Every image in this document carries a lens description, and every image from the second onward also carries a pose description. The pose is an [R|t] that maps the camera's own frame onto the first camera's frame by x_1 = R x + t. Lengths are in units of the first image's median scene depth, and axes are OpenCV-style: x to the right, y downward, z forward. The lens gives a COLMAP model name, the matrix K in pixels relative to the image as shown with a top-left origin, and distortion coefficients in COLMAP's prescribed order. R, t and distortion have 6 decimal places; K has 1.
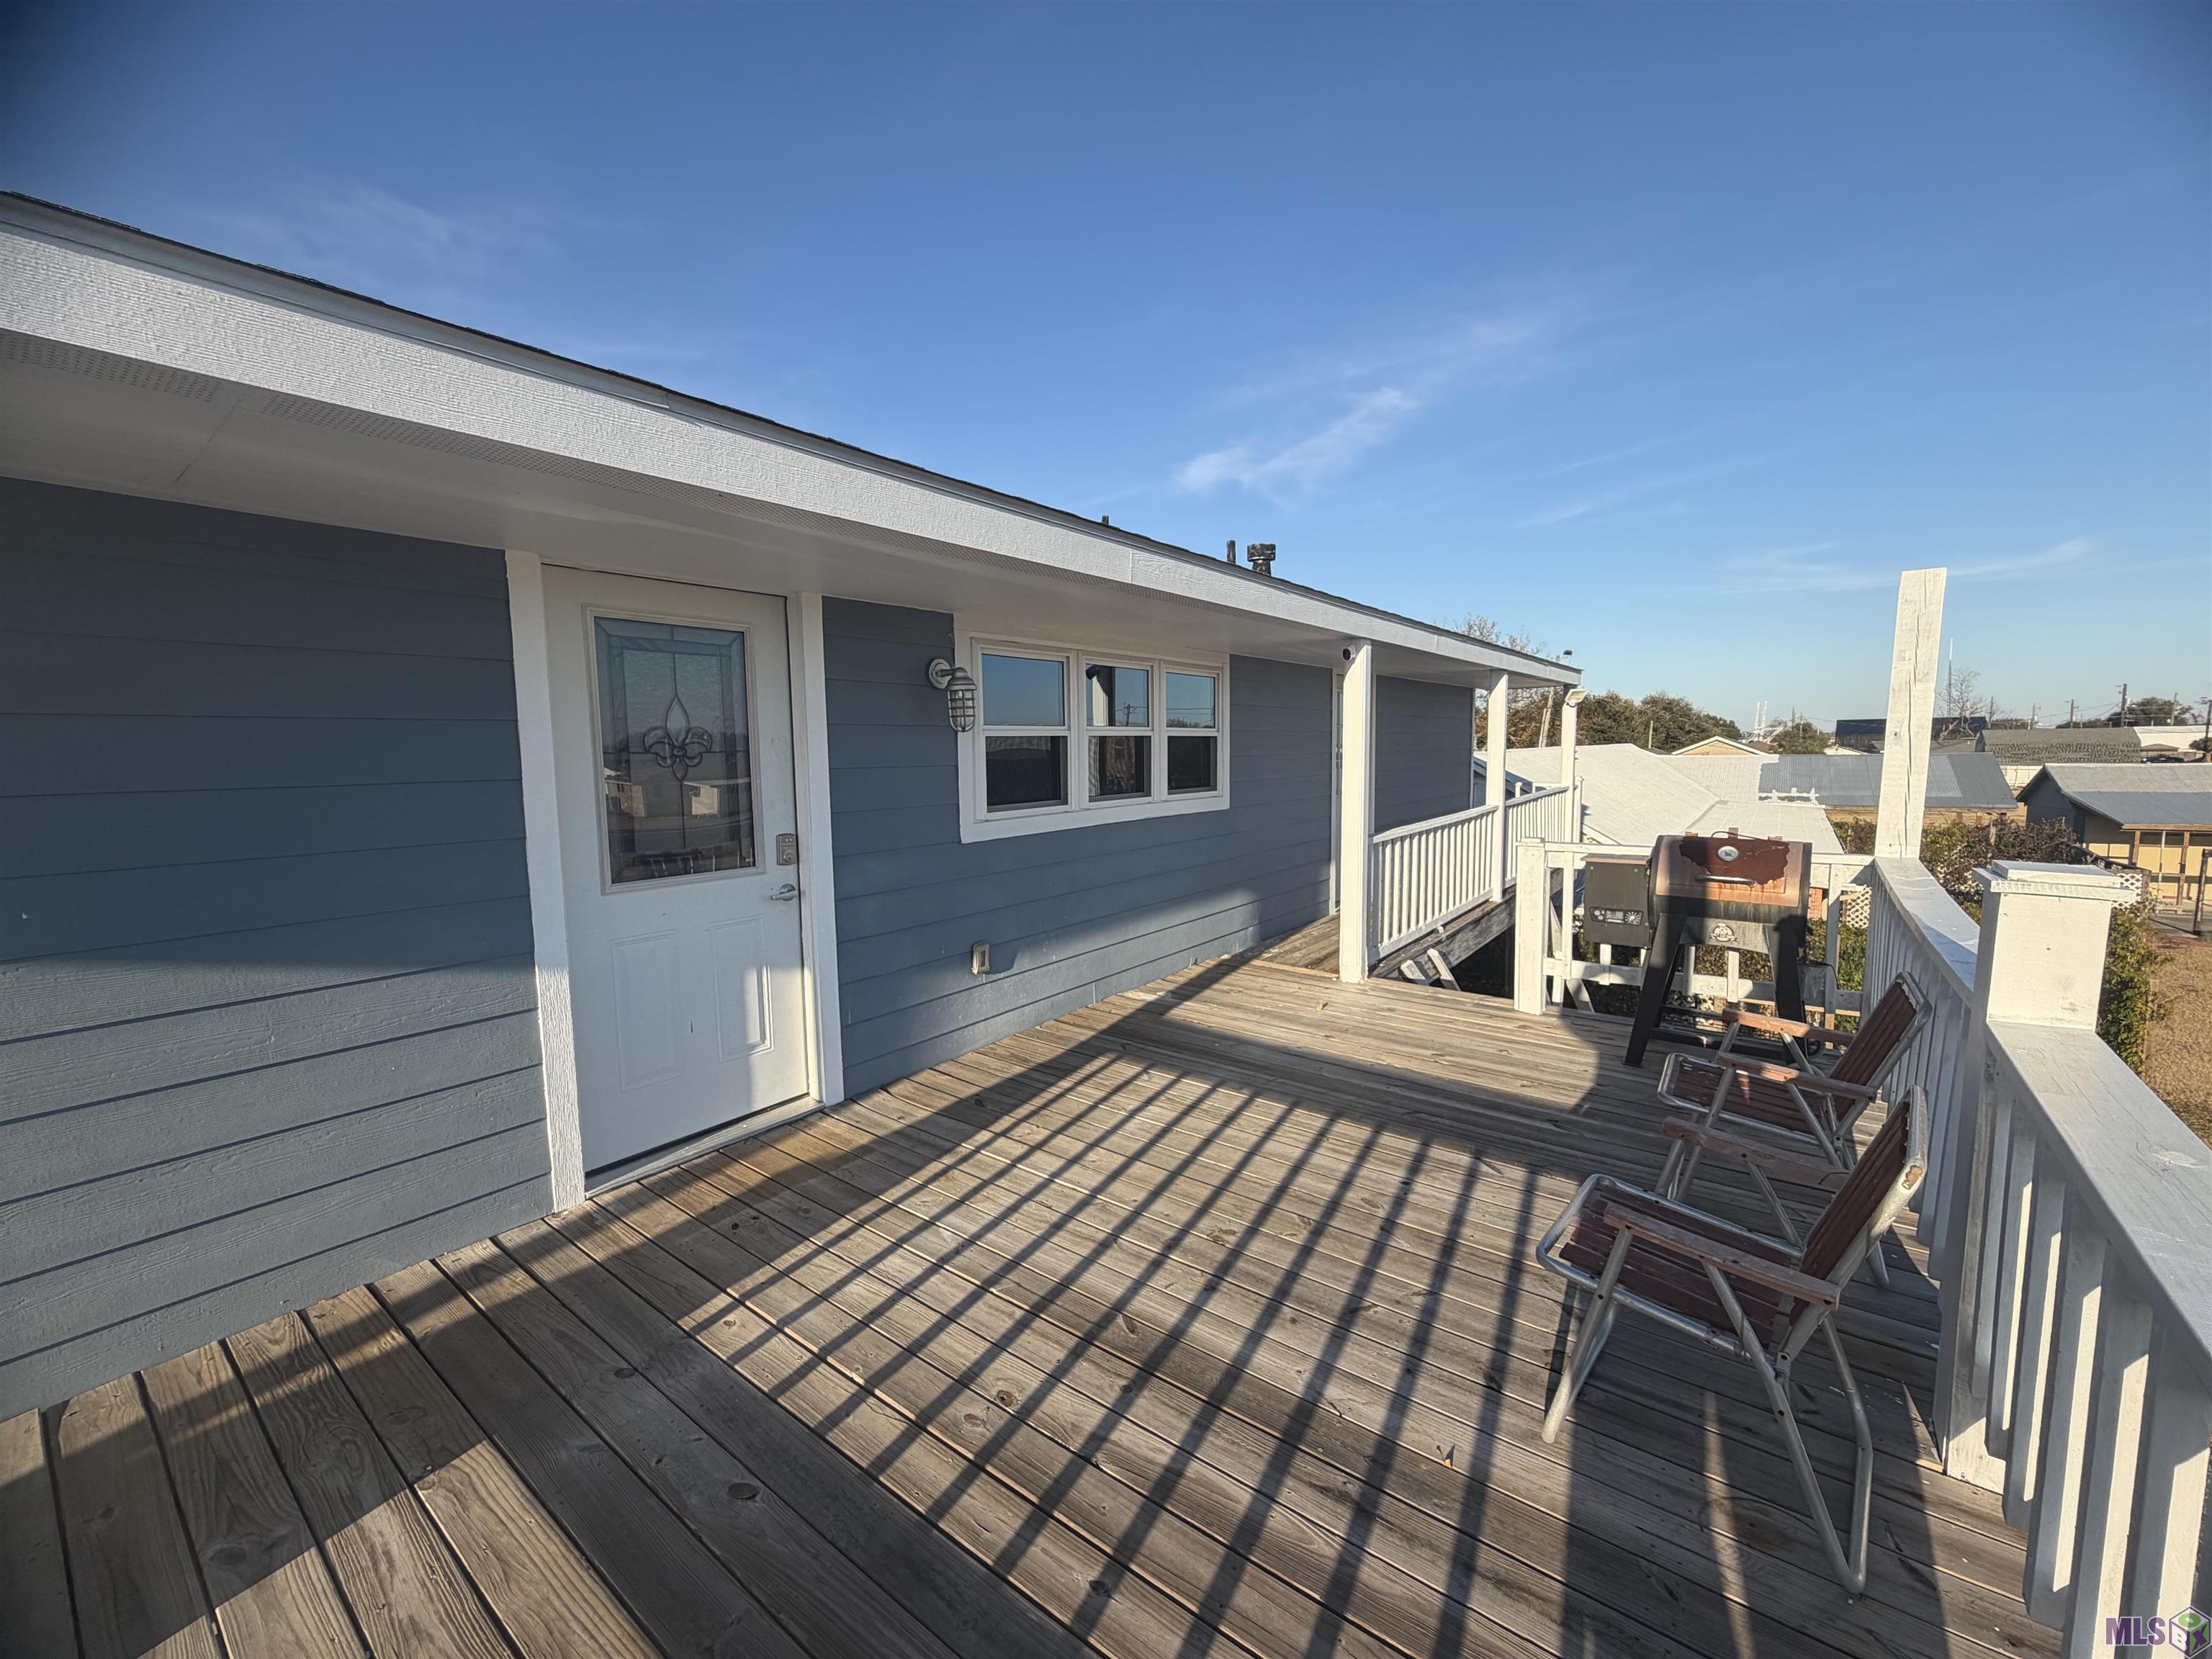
lens RADIAL K [[883.7, 0, 1099.9], [0, 883.7, 832.6], [0, 0, 1]] dist [-0.001777, 0.000350]
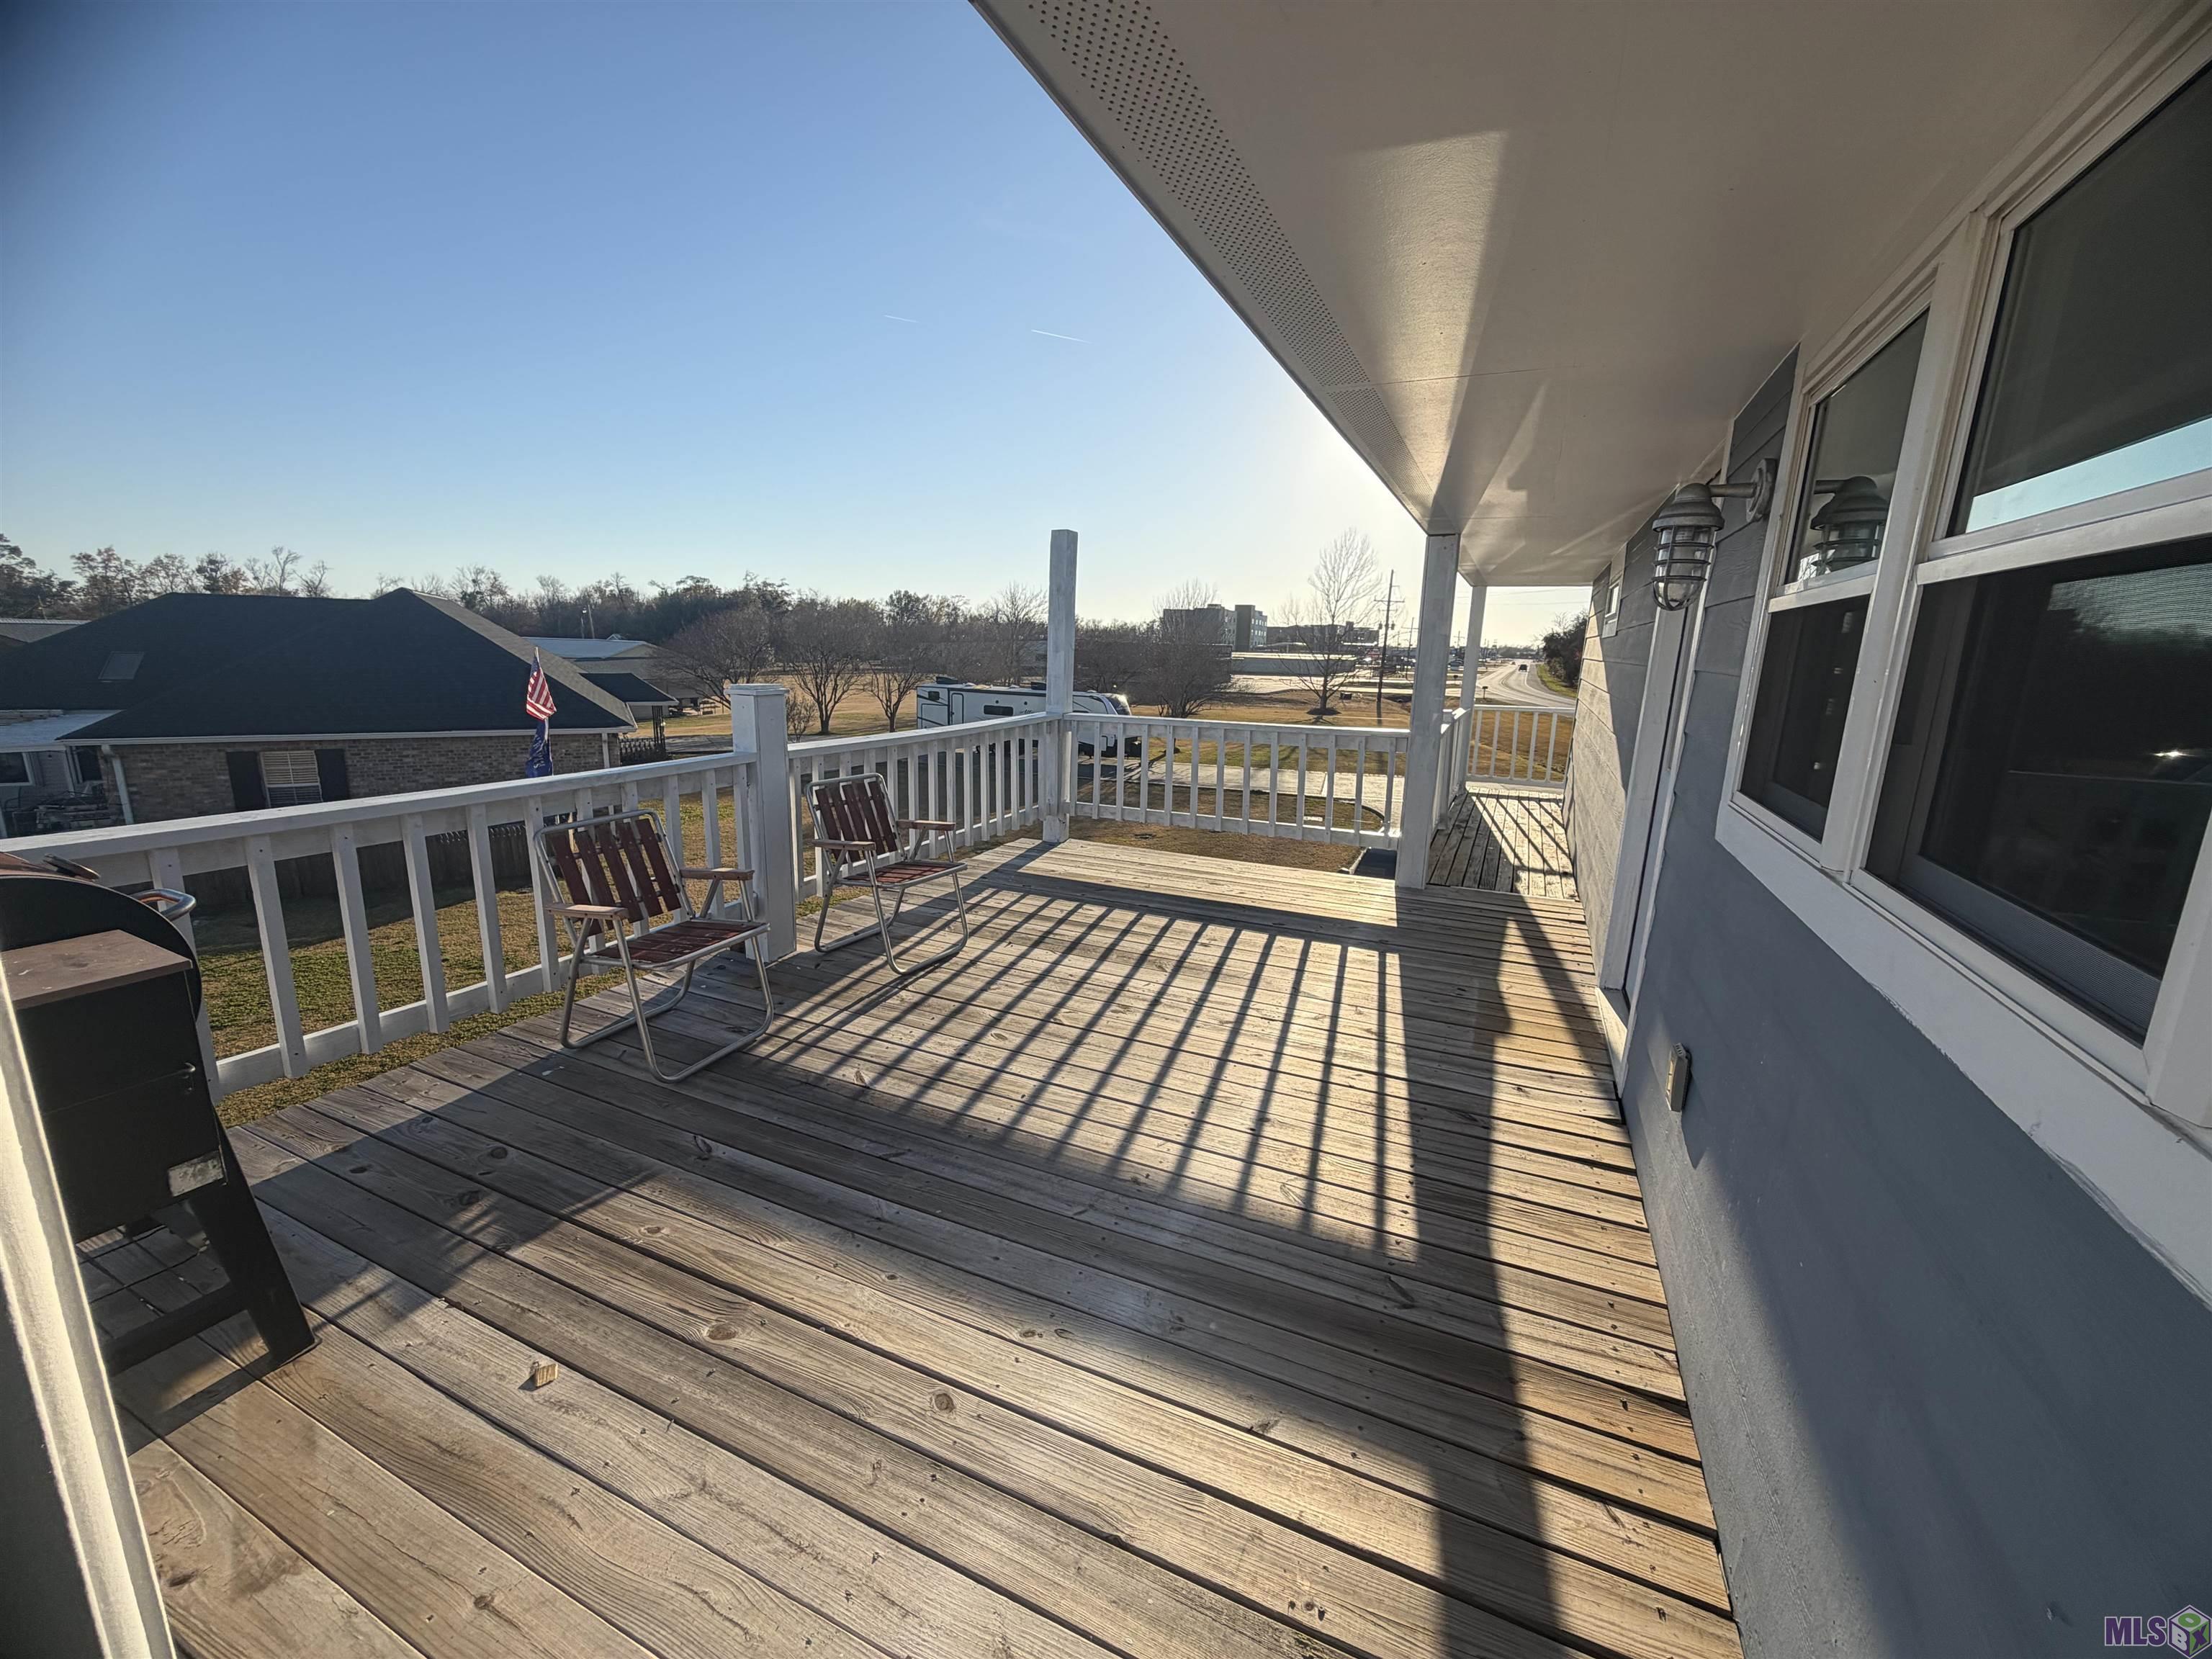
lens RADIAL K [[883.7, 0, 1099.9], [0, 883.7, 832.6], [0, 0, 1]] dist [-0.001777, 0.000350]
pose [[-0.976305, 0.030954, -0.214176, 0.435578], [-0.036788, 0.951570, 0.305223, -0.194504], [0.213251, 0.305870, -0.927883, 2.091886]]
